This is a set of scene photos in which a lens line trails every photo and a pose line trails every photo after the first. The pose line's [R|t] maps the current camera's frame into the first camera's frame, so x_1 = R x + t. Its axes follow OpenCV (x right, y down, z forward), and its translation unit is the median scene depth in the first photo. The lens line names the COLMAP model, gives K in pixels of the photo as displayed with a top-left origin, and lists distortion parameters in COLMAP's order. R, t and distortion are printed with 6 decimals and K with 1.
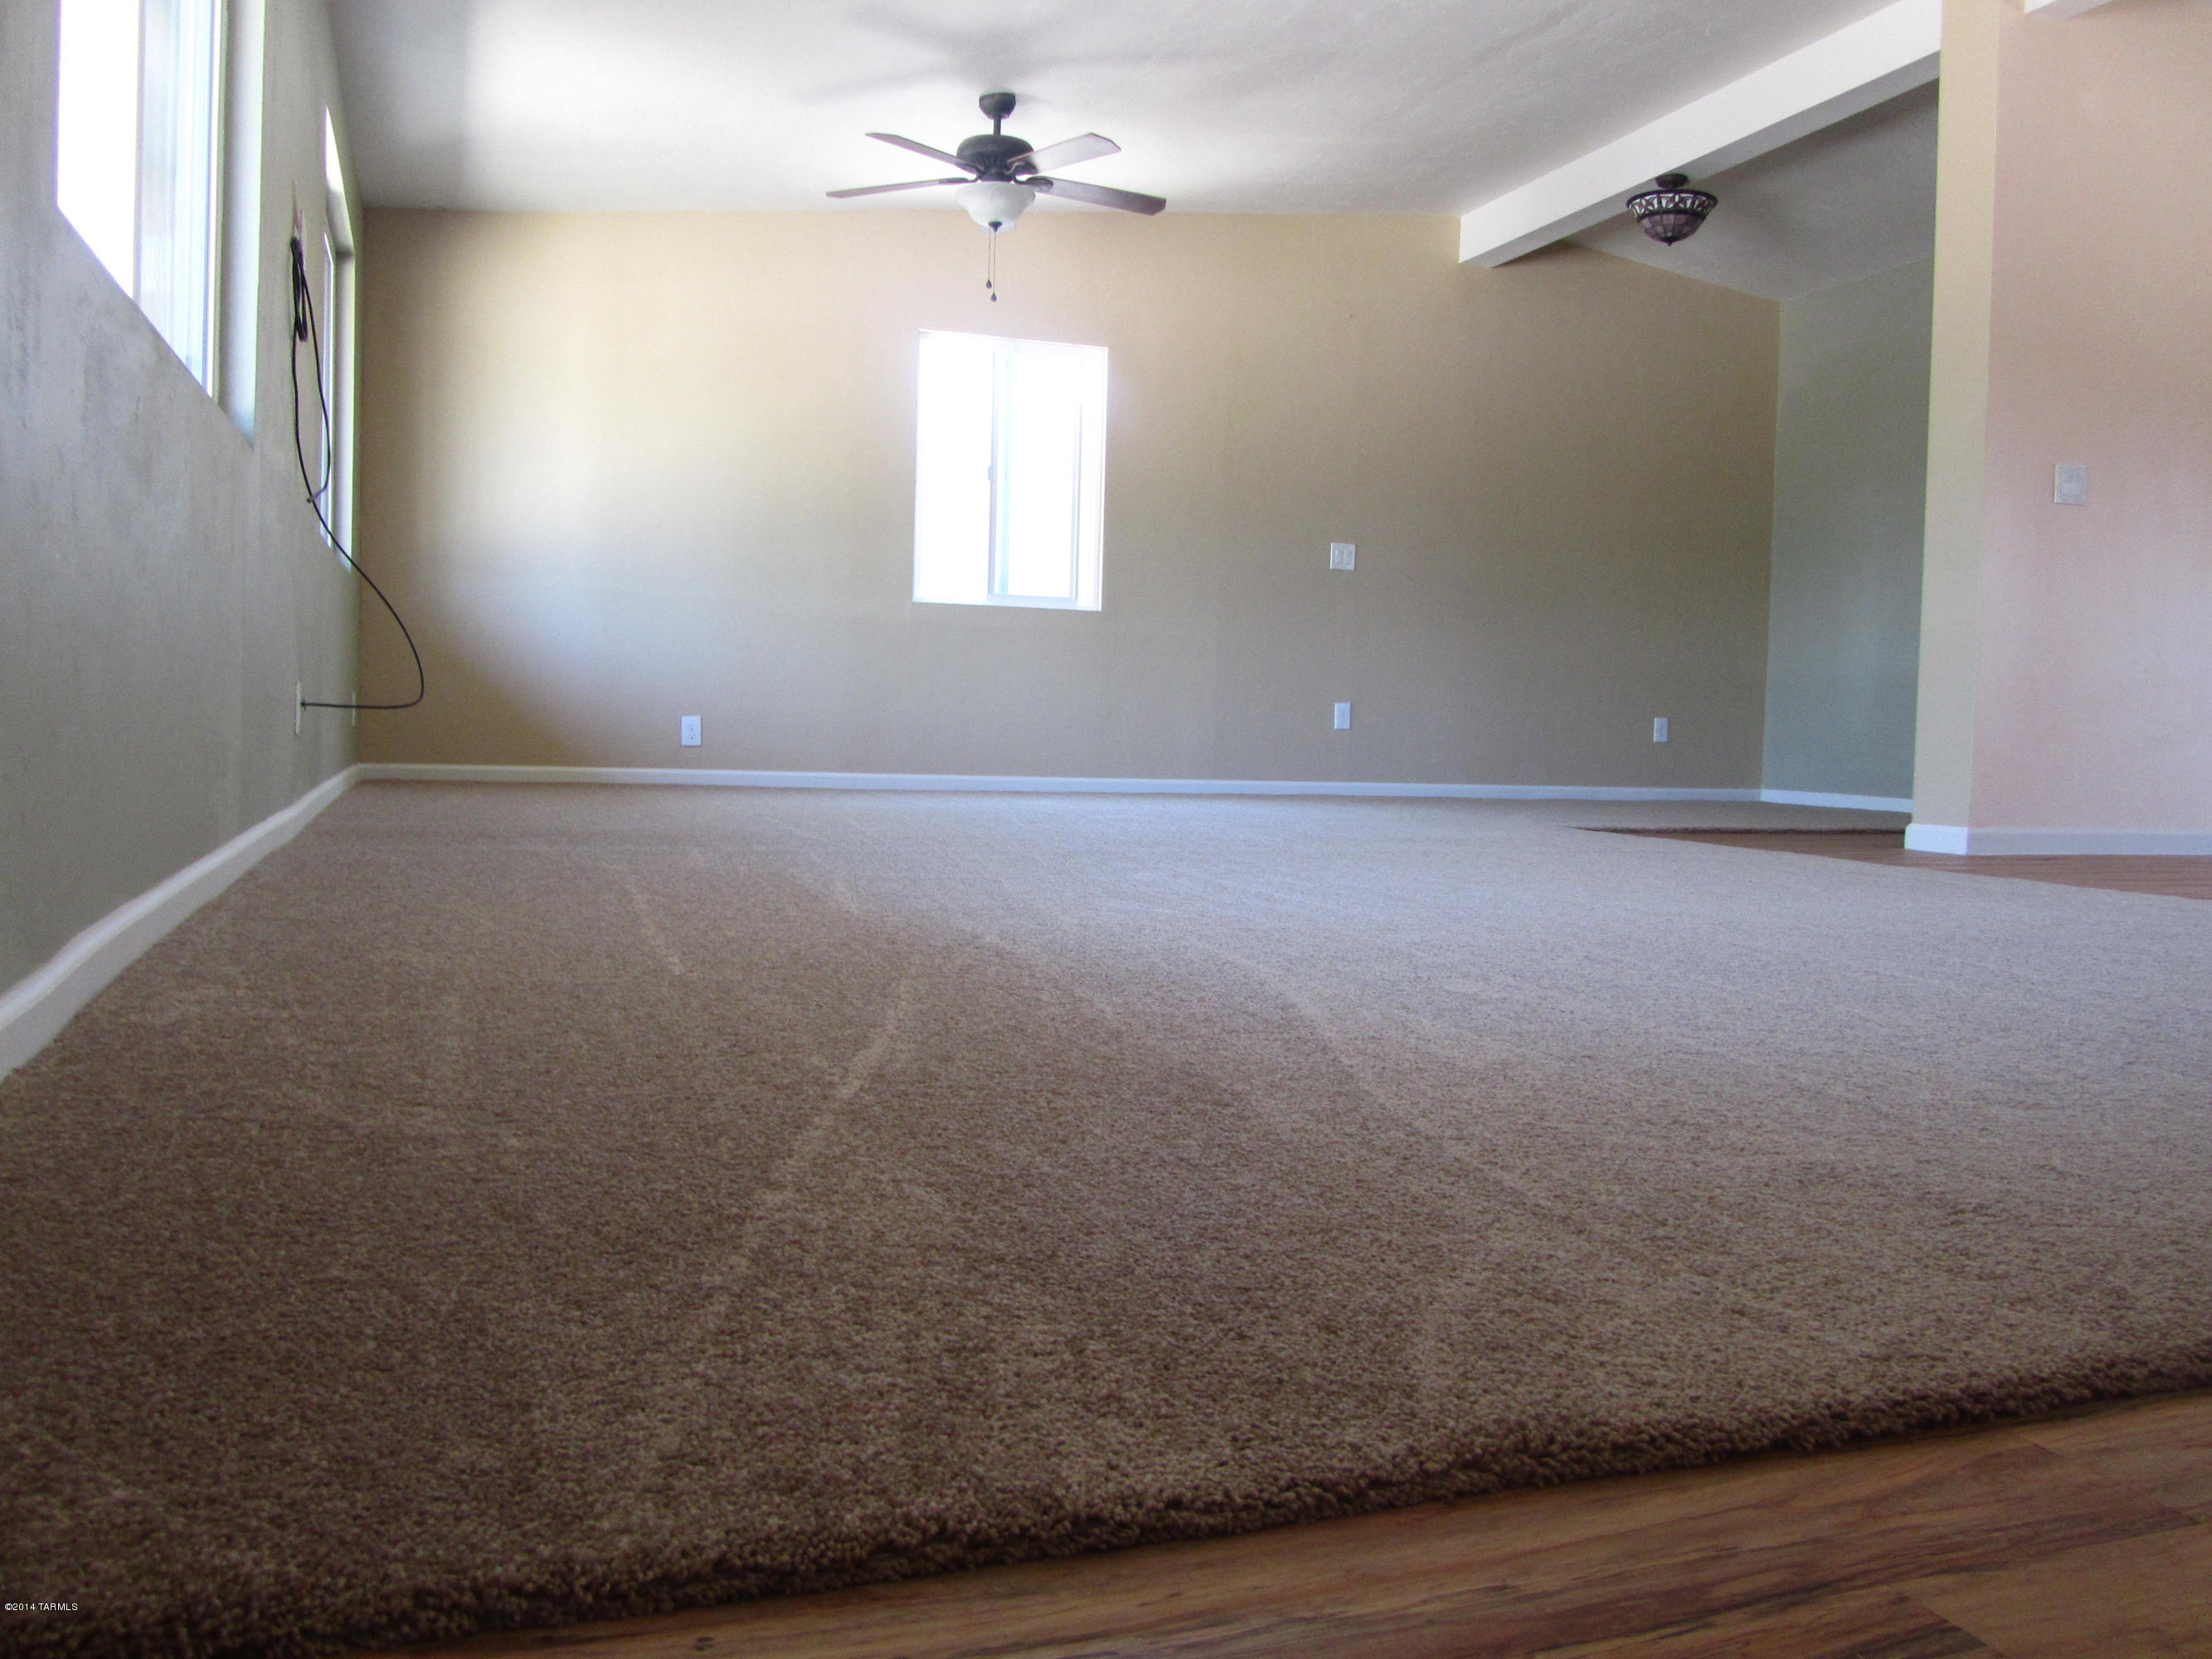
lens RADIAL K [[1821.6, 0, 1183.5], [0, 1821.6, 802.7], [0, 0, 1]] dist [-0.005521, -0.012390]
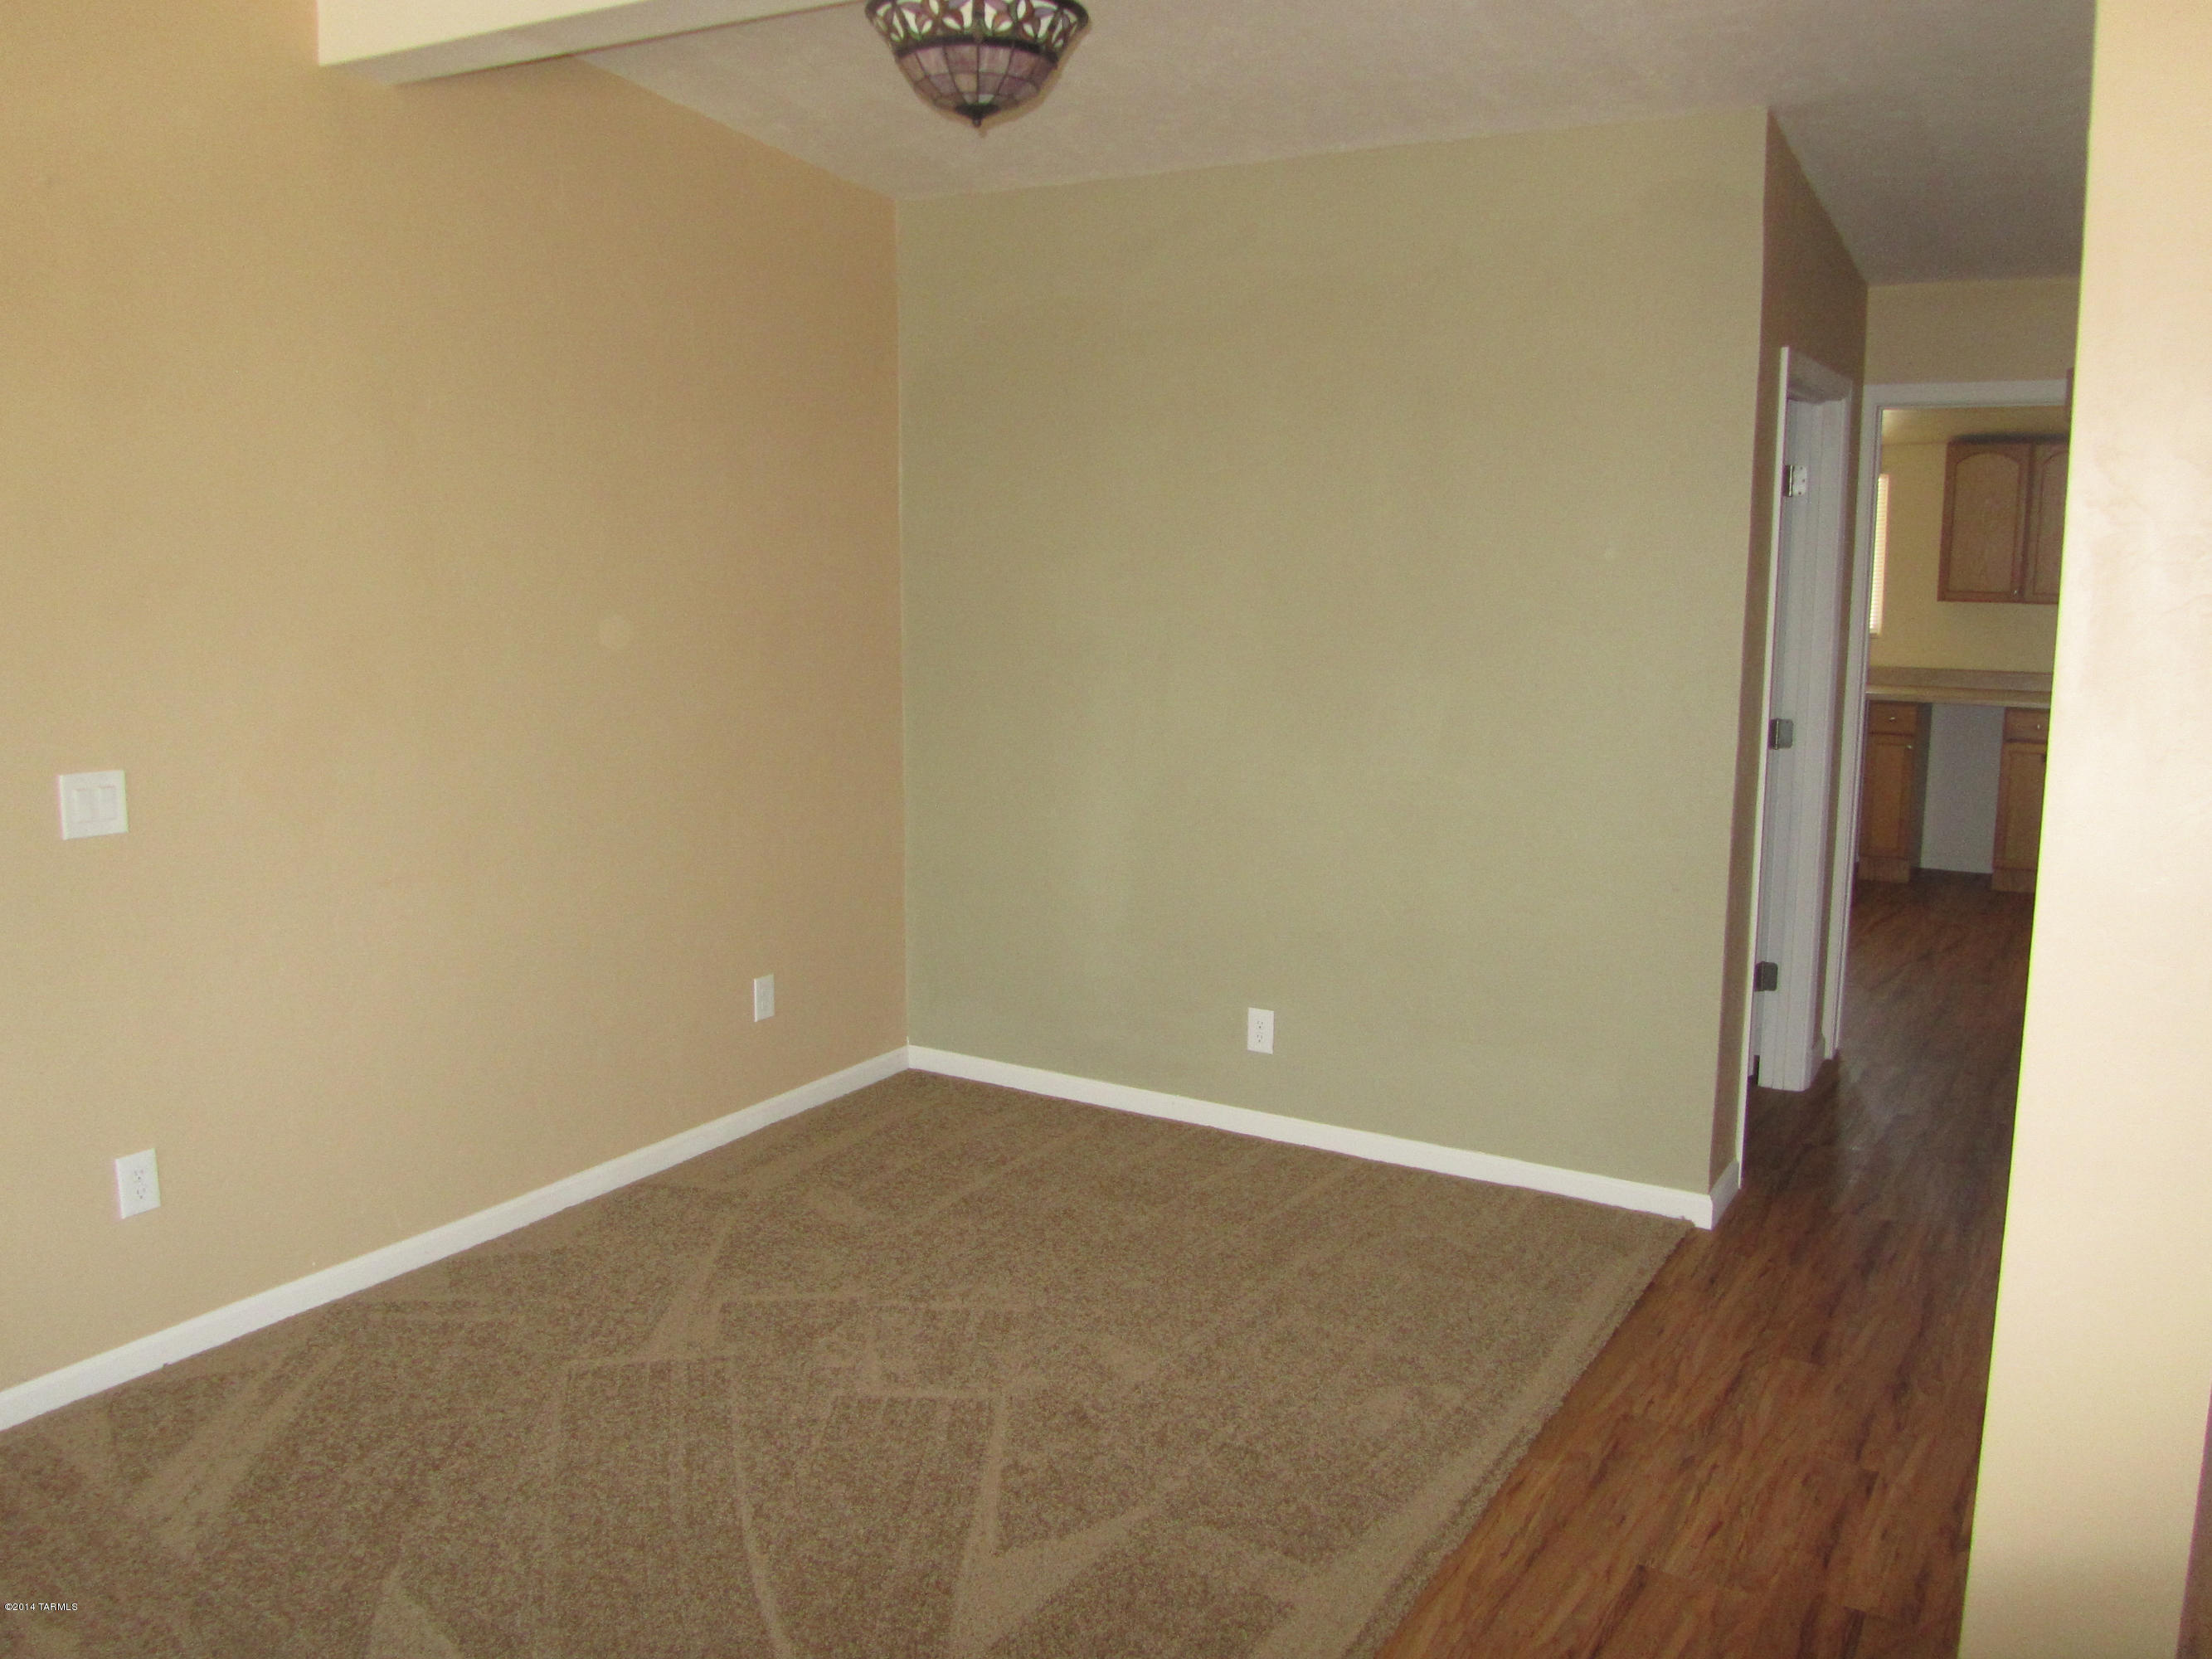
lens RADIAL K [[1804.0, 0, 1106.0], [0, 1804.0, 829.5], [0, 0, 1]] dist [-0.010629, -0.018388]
pose [[0.795234, -0.120001, 0.594308, 0.034994], [0.042193, 0.988794, 0.143197, -0.207503], [-0.604833, -0.088800, 0.791386, 0.651627]]
